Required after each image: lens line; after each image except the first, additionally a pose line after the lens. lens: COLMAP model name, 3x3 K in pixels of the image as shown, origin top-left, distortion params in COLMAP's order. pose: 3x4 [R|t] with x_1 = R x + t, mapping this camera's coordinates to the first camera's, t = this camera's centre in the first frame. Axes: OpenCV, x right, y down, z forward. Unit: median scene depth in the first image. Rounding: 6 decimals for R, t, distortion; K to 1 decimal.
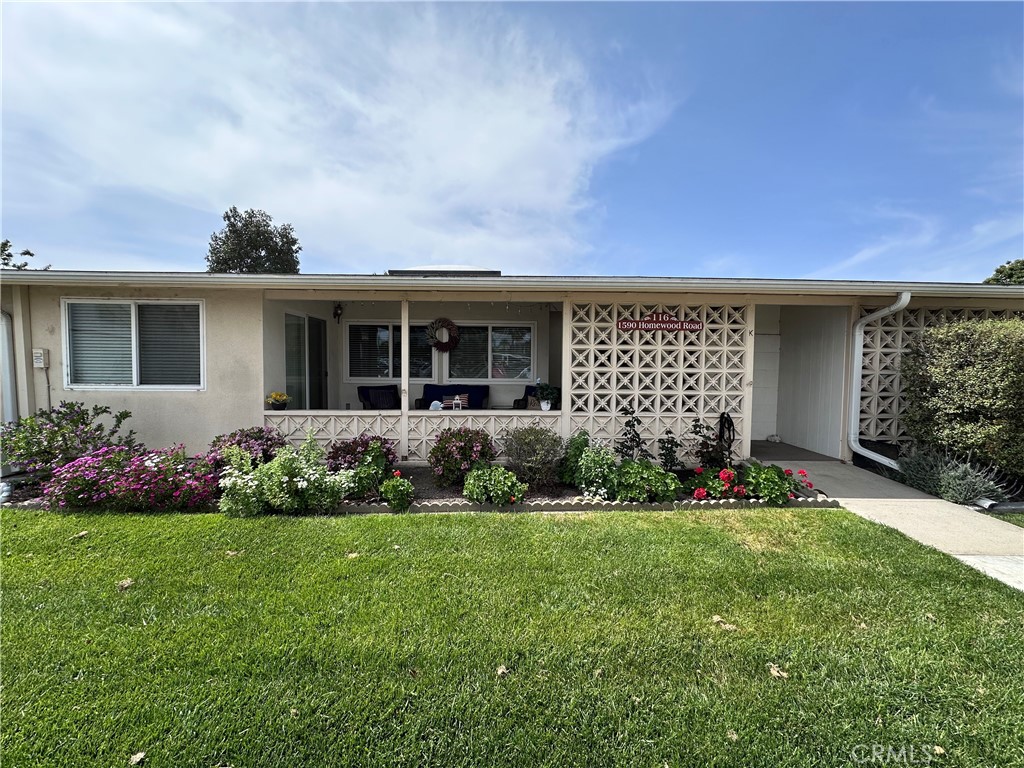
lens RADIAL K [[407.4, 0, 512.0], [0, 407.4, 384.0], [0, 0, 1]] dist [-0.005585, 0.000149]
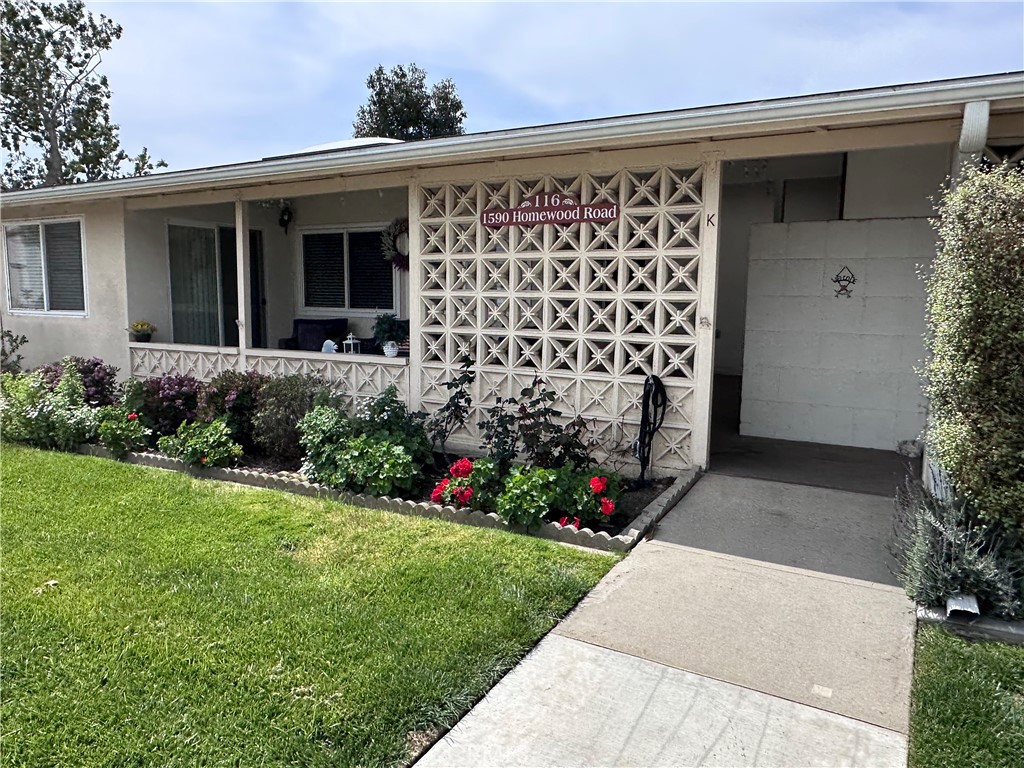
lens RADIAL K [[719.0, 0, 510.8], [0, 719.0, 395.6], [0, 0, 1]] dist [-0.009179, -0.003689]
pose [[0.856024, 0.072499, -0.511827, 0.839989], [-0.025929, 0.994892, 0.097558, 0.008871], [0.516285, -0.070241, 0.853531, 0.105231]]
